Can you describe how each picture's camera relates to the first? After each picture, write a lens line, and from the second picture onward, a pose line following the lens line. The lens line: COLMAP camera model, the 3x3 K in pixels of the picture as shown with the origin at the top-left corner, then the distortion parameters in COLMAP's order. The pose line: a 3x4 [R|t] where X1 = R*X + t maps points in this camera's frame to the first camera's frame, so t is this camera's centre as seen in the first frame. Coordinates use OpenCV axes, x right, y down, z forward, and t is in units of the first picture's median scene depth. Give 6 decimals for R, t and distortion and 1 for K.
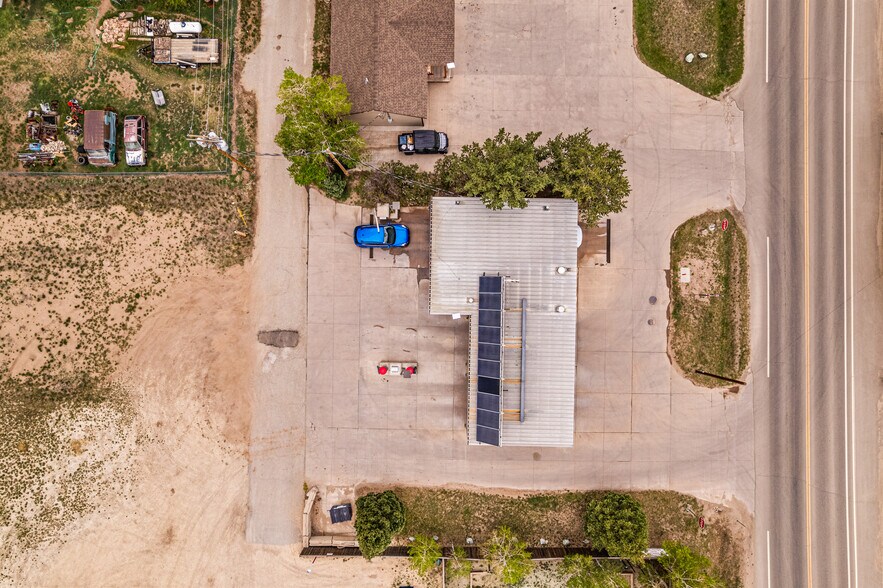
lens RADIAL K [[566.1, 0, 447.1], [0, 566.1, 291.2], [0, 0, 1]] dist [-0.083242, 0.074628]
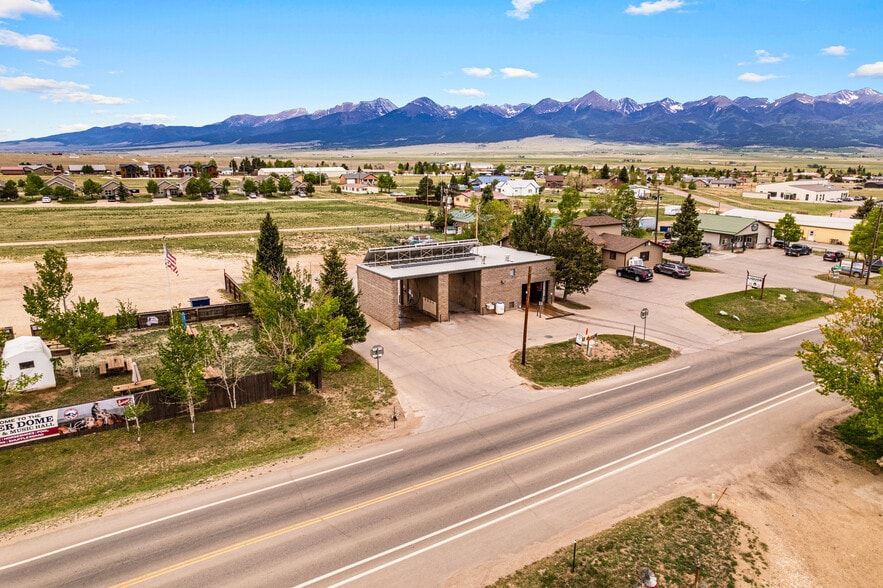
lens RADIAL K [[566.1, 0, 447.1], [0, 566.1, 291.2], [0, 0, 1]] dist [-0.083242, 0.074628]
pose [[0.538729, 0.211646, -0.815461, 1.094850], [-0.842475, 0.132195, -0.522265, 0.703132], [-0.002736, 0.968365, 0.249524, 0.663047]]
